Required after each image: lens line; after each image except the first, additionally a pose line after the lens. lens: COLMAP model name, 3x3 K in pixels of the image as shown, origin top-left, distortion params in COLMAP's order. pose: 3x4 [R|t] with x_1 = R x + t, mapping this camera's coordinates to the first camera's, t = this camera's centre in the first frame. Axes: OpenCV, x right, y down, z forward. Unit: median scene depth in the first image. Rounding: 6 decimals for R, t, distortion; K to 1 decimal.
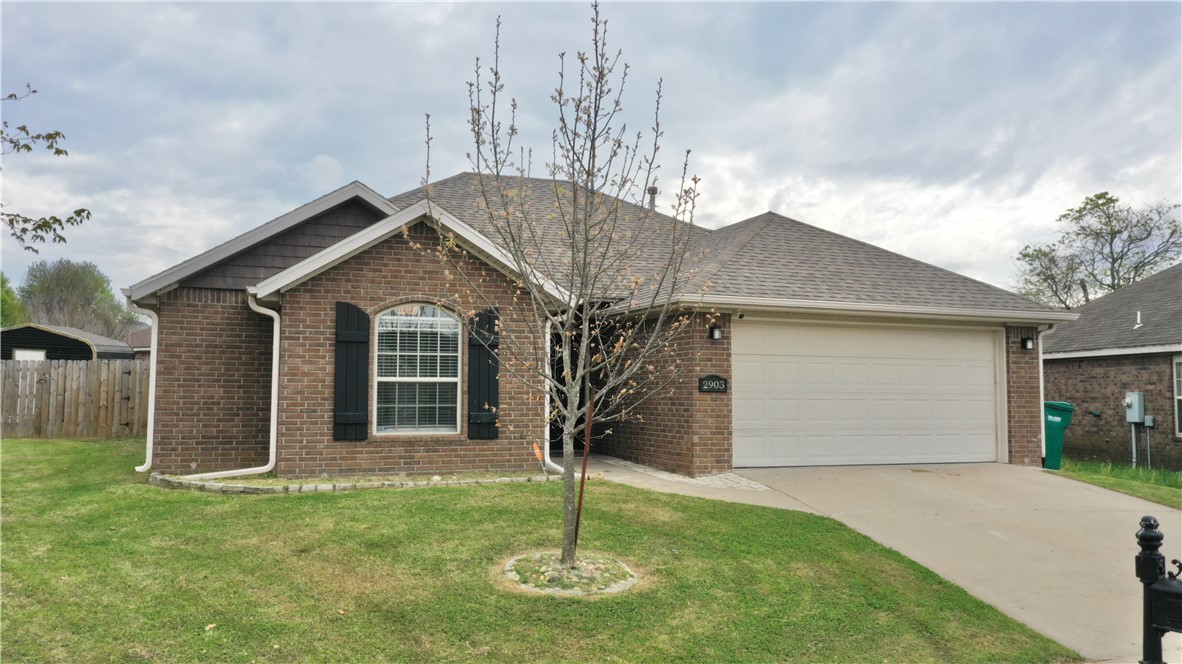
lens RADIAL K [[950.7, 0, 591.0], [0, 950.7, 332.0], [0, 0, 1]] dist [0.005261, -0.008504]
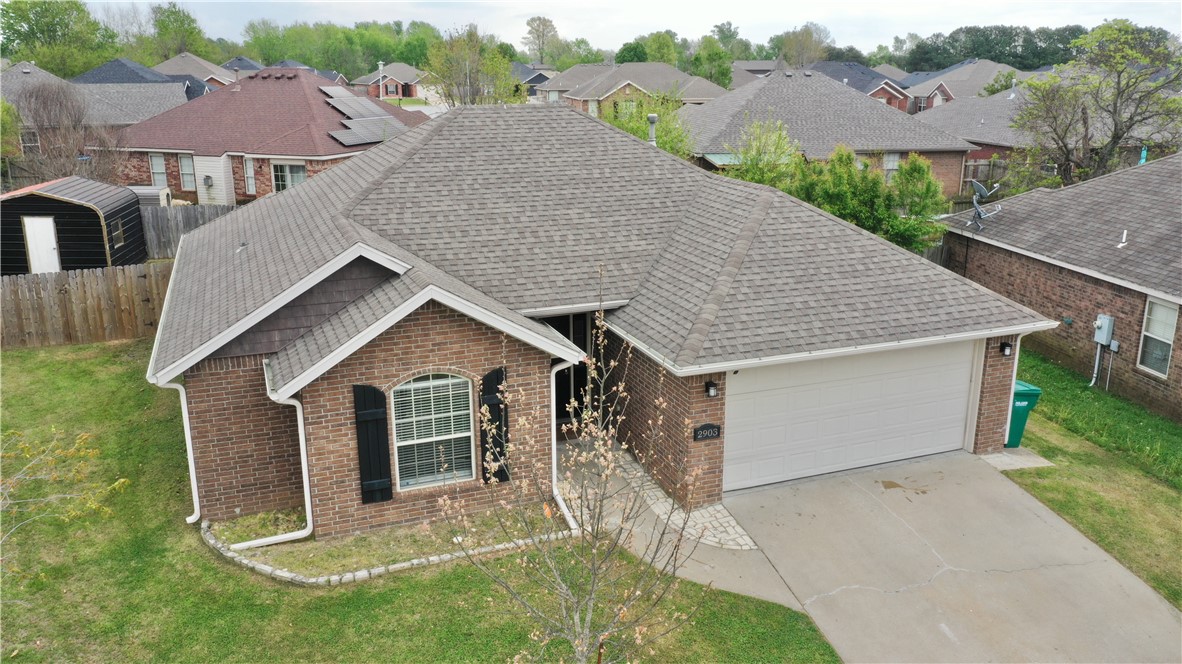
lens RADIAL K [[925.2, 0, 591.0], [0, 925.2, 332.0], [0, 0, 1]] dist [-0.002706, 0.003923]
pose [[0.999933, -0.011051, 0.003435, -0.006003], [0.009251, 0.941653, 0.336459, -0.409427], [-0.006953, -0.336405, 0.941692, 0.048444]]
